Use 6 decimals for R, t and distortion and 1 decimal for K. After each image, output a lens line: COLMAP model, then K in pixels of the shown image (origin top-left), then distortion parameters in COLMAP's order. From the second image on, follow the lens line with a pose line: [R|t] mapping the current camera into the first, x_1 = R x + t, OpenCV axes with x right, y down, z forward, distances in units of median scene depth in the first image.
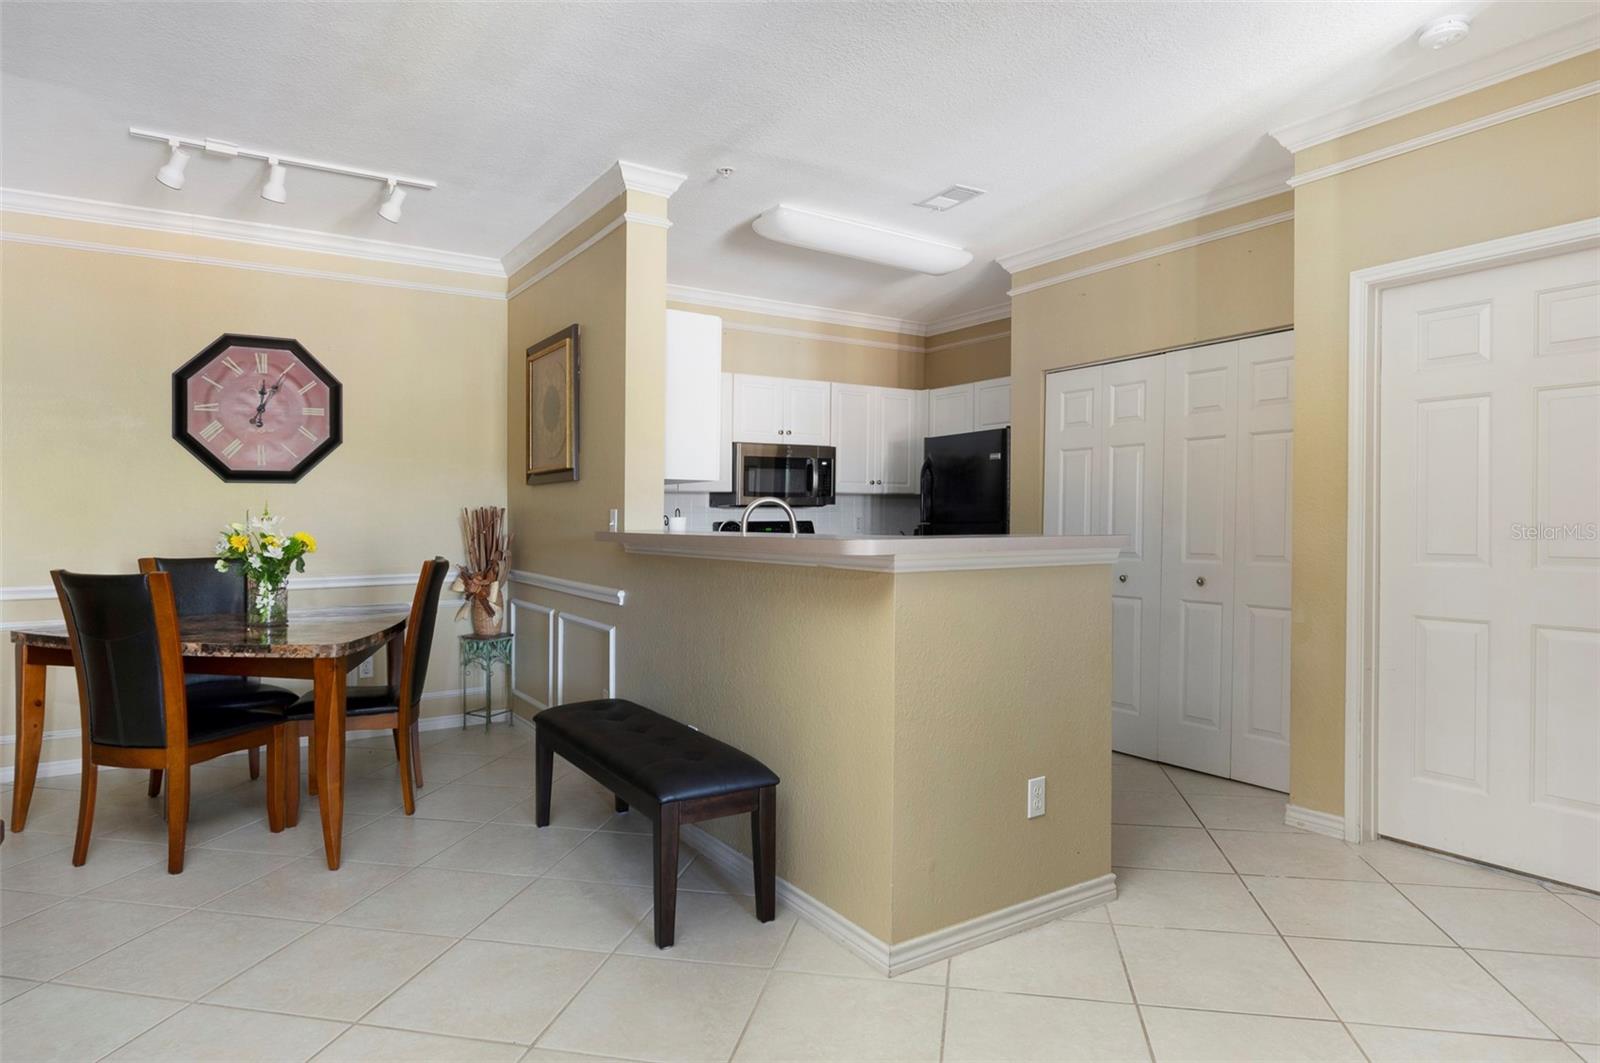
lens RADIAL K [[928.3, 0, 801.3], [0, 928.3, 510.0], [0, 0, 1]] dist [0.000681, -0.000758]
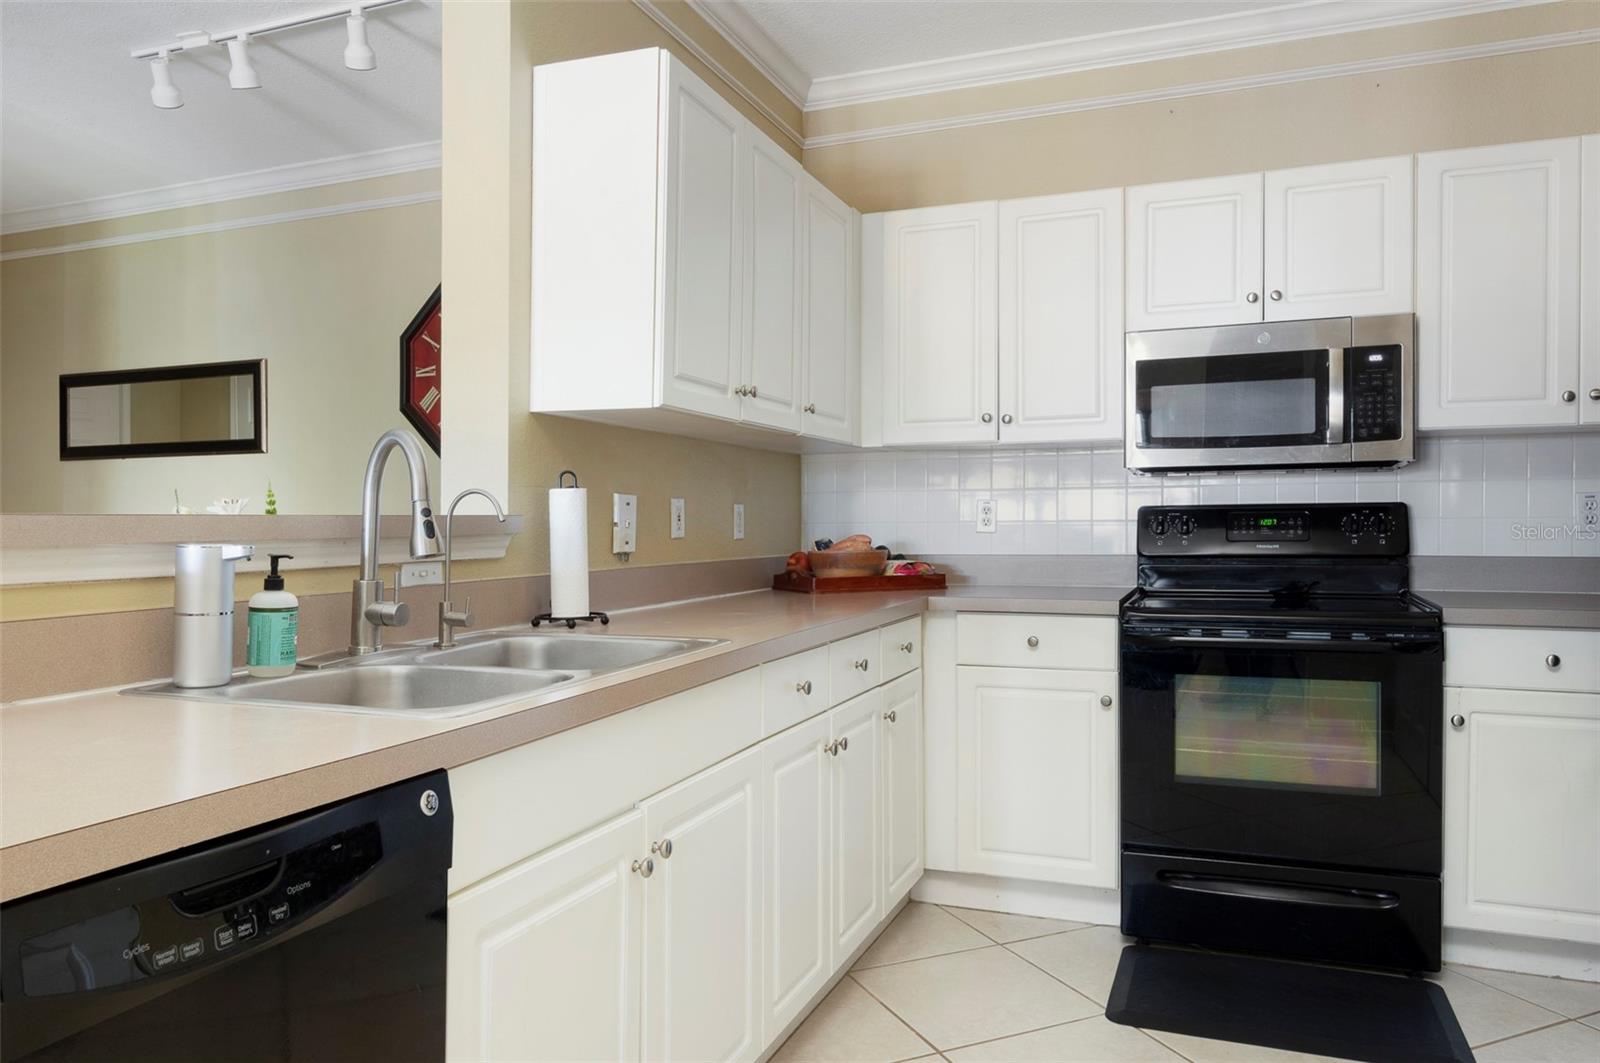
lens RADIAL K [[1085.4, 0, 814.9], [0, 1085.4, 520.6], [0, 0, 1]] dist [0.000885, -0.010010]
pose [[0.577708, 0.000758, -0.816243, 0.325664], [0.009854, 0.999920, 0.007903, 0.017562], [0.816184, -0.012609, 0.577654, 0.637157]]
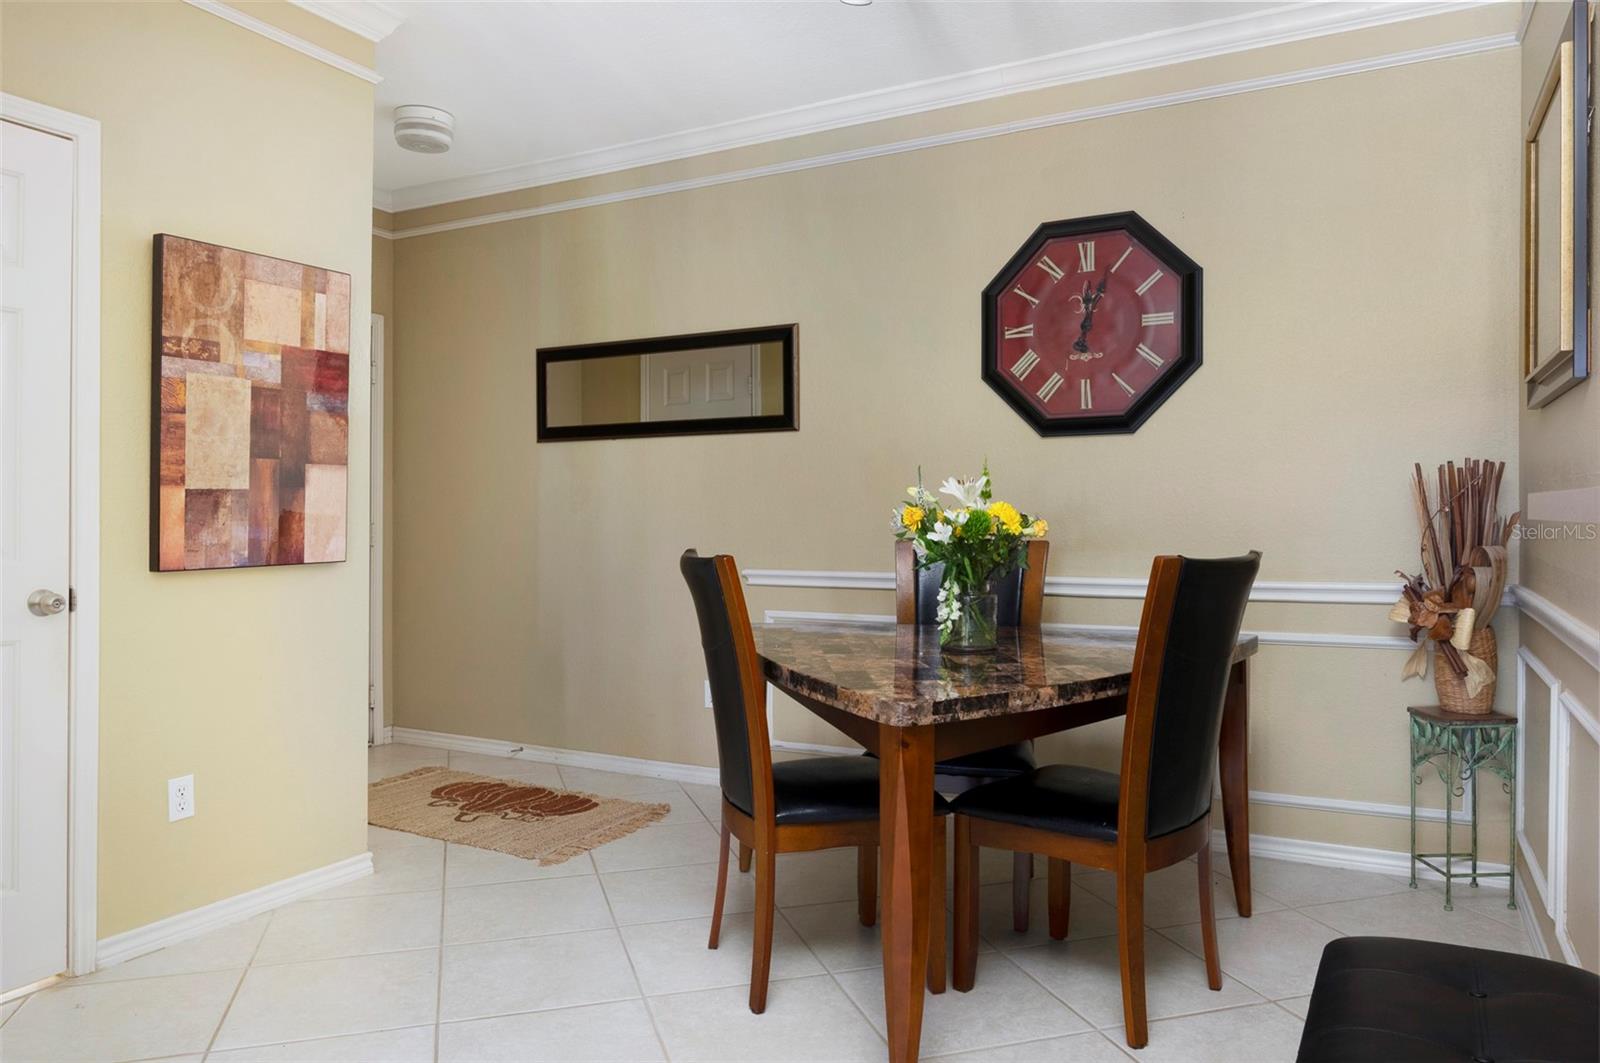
lens RADIAL K [[1085.4, 0, 831.3], [0, 1085.4, 512.9], [0, 0, 1]] dist [0.000885, -0.010010]
pose [[0.475337, 0.001224, -0.879803, 0.020511], [0.009057, 0.999939, 0.006284, 0.019000], [0.879757, -0.010956, 0.475297, 0.423013]]
